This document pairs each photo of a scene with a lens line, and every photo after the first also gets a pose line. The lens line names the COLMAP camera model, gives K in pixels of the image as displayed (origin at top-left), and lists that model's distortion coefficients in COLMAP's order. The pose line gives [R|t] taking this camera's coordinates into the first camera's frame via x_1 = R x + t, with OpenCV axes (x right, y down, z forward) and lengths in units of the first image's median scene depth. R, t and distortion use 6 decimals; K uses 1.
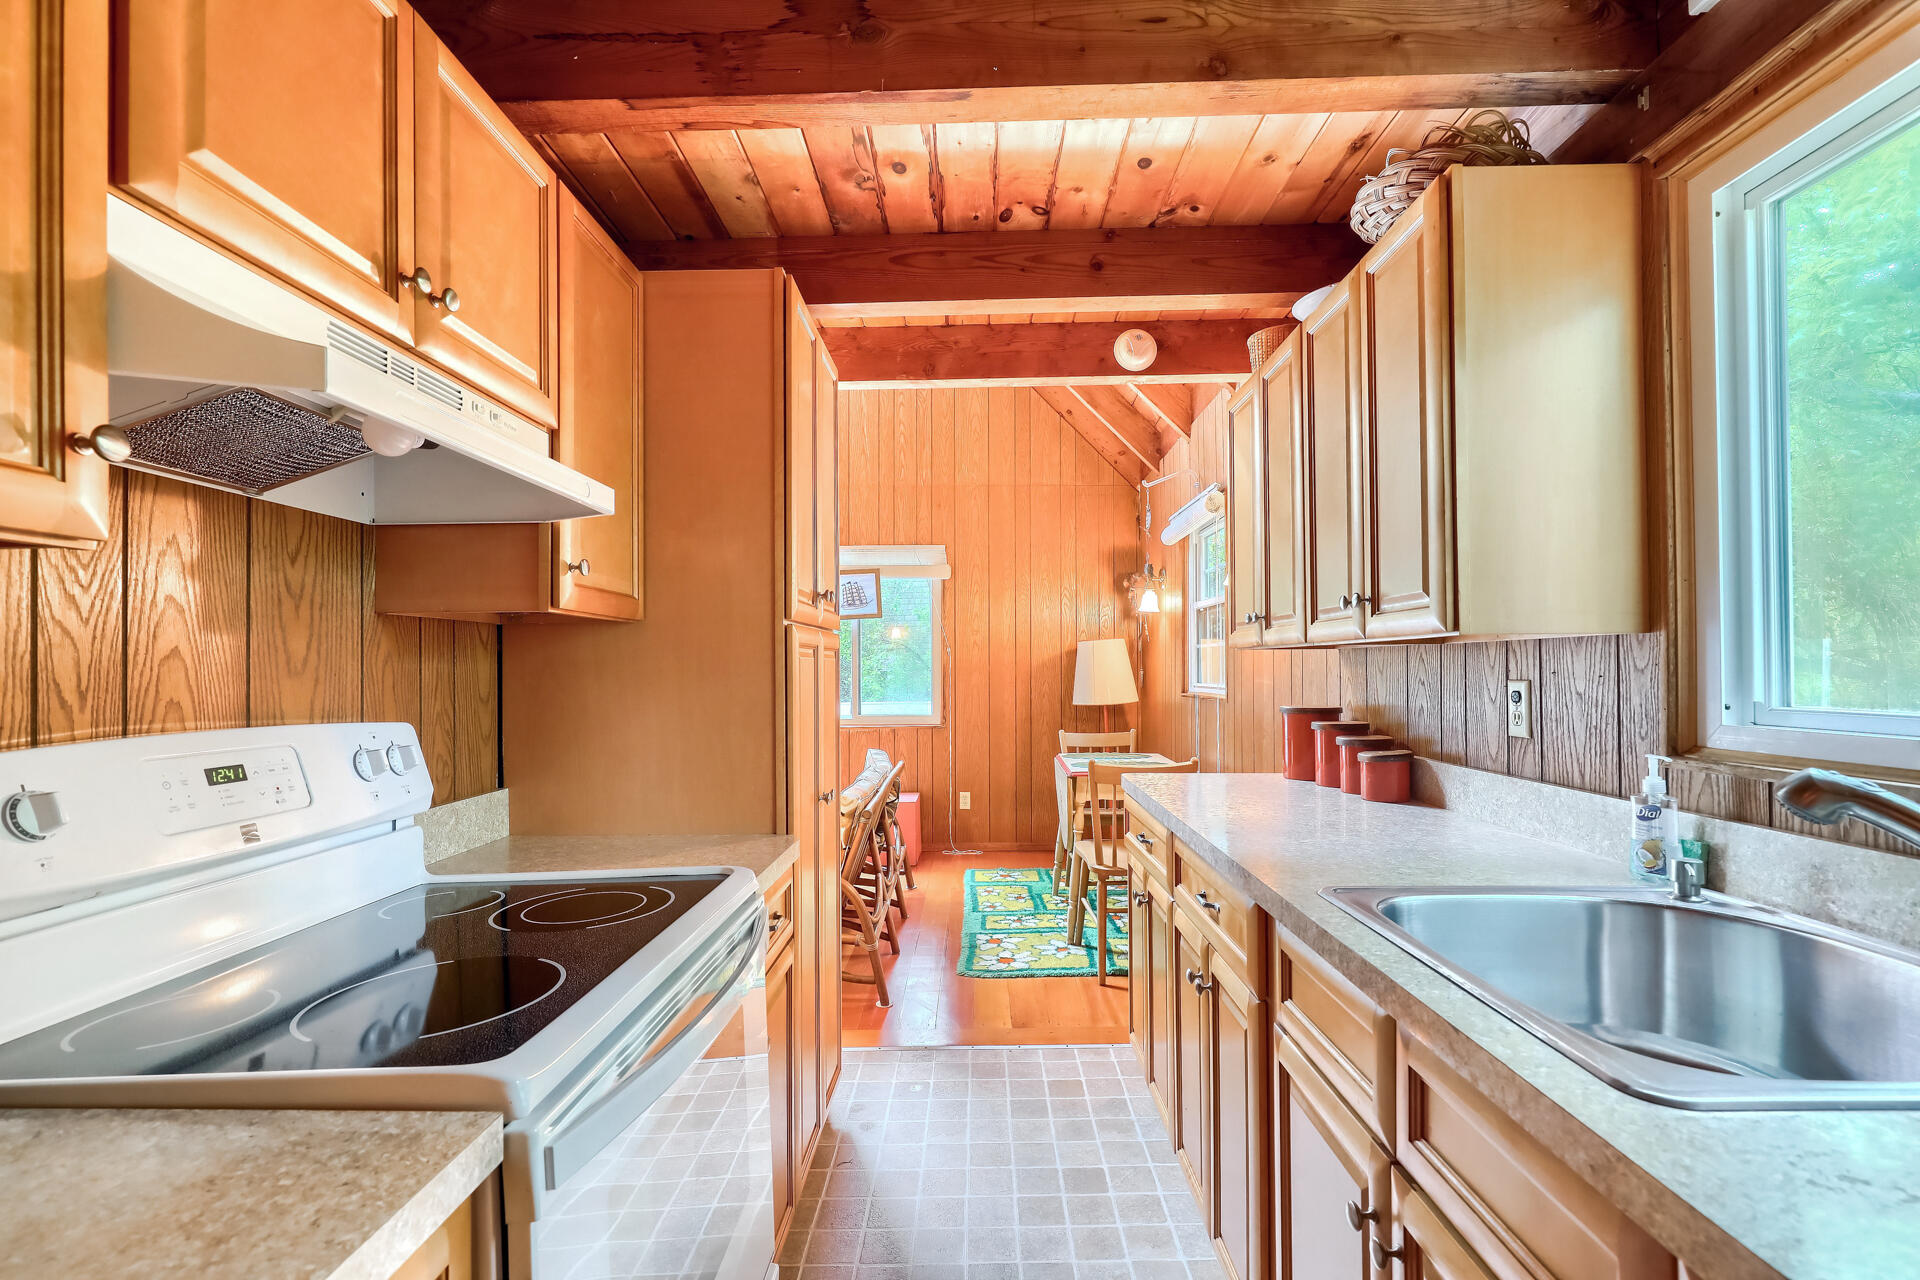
lens RADIAL K [[858.9, 0, 964.6], [0, 858.9, 671.6], [0, 0, 1]] dist [-0.001385, -0.000069]
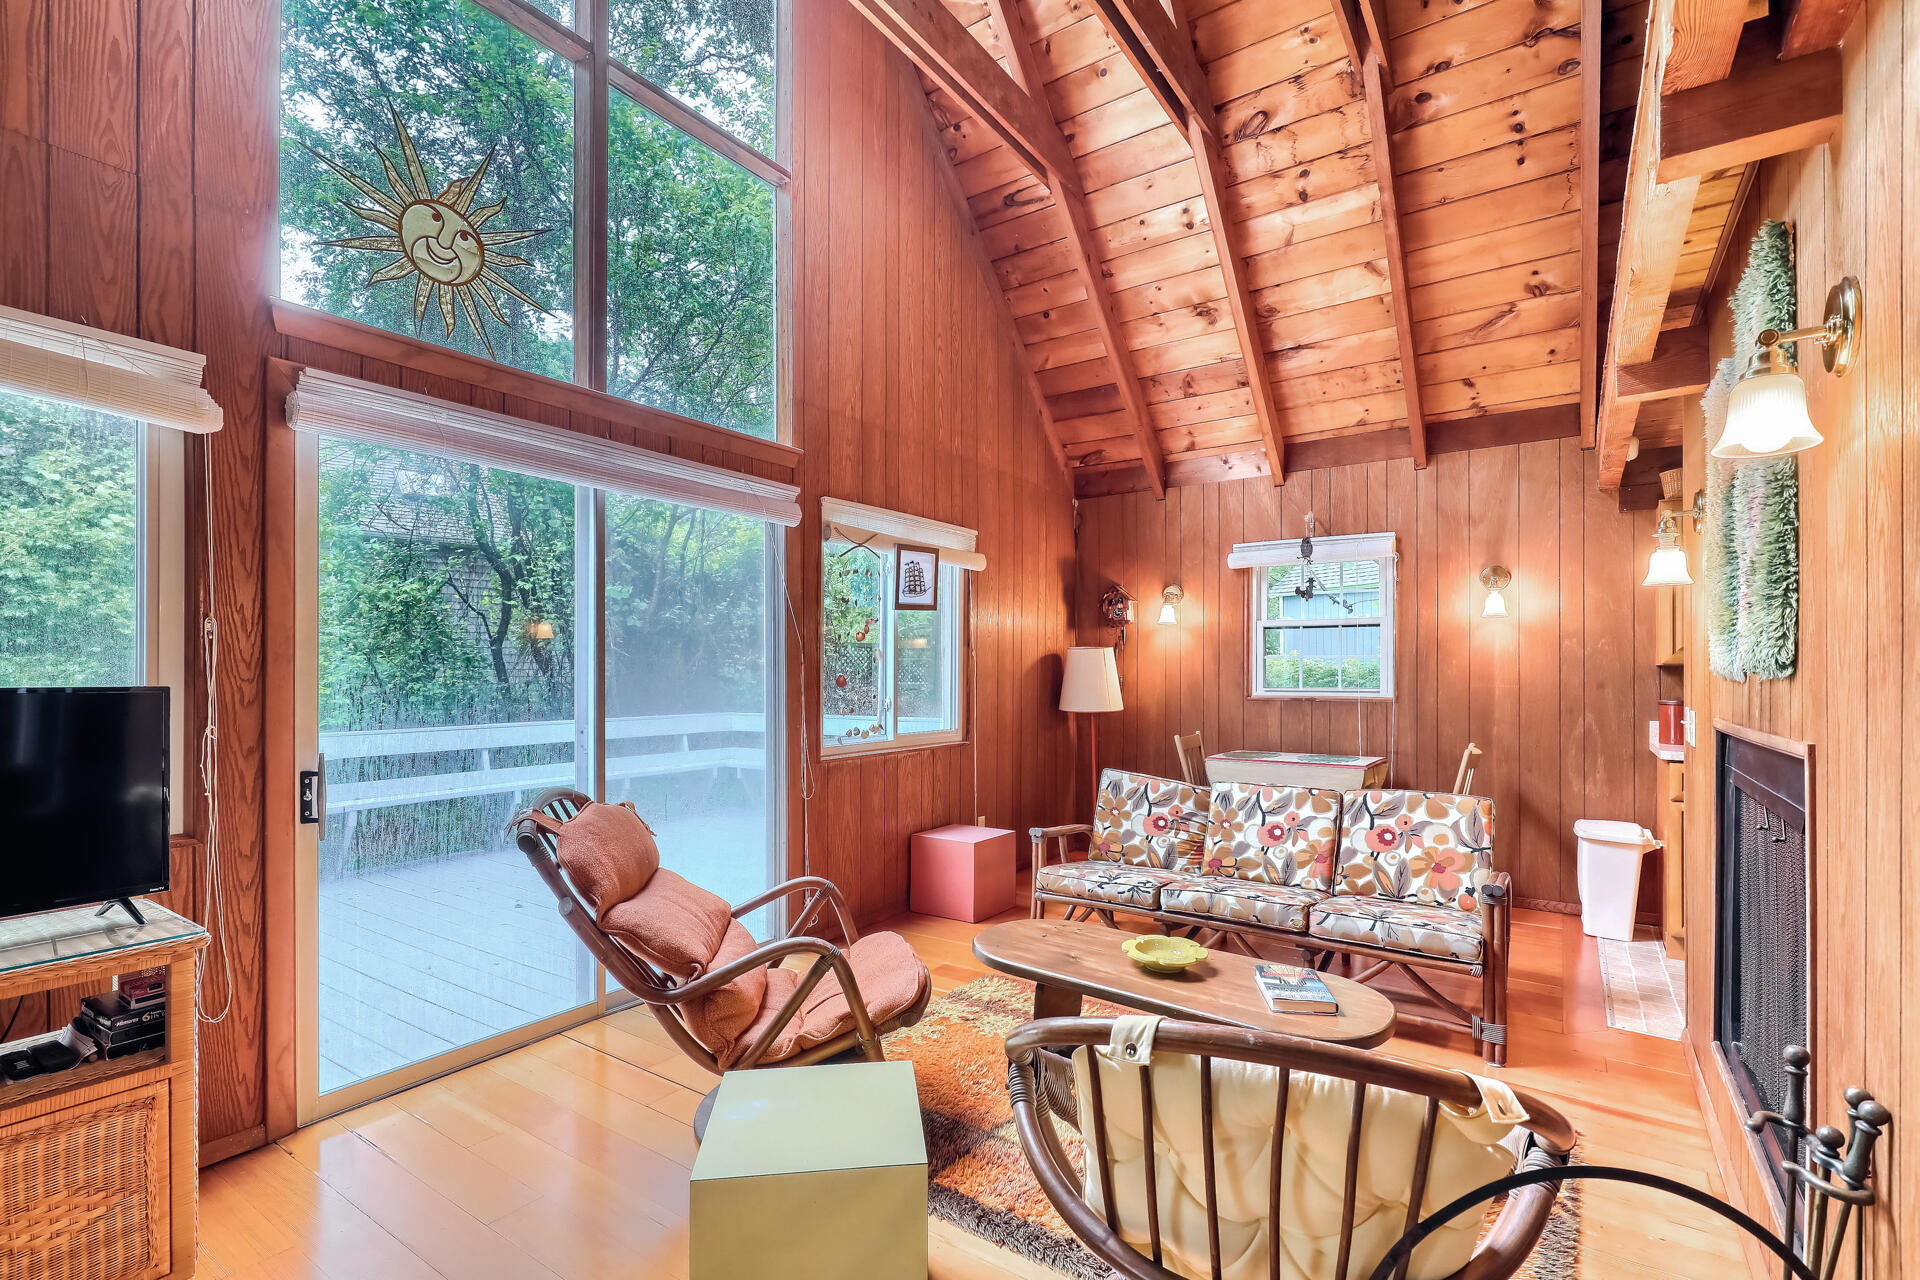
lens RADIAL K [[858.9, 0, 964.6], [0, 858.9, 671.6], [0, 0, 1]] dist [-0.001385, -0.000069]
pose [[0.547313, 0.012403, 0.836836, -0.740207], [-0.004387, 0.999919, -0.011951, 0.002704], [-0.836916, 0.002870, 0.547323, 0.538501]]
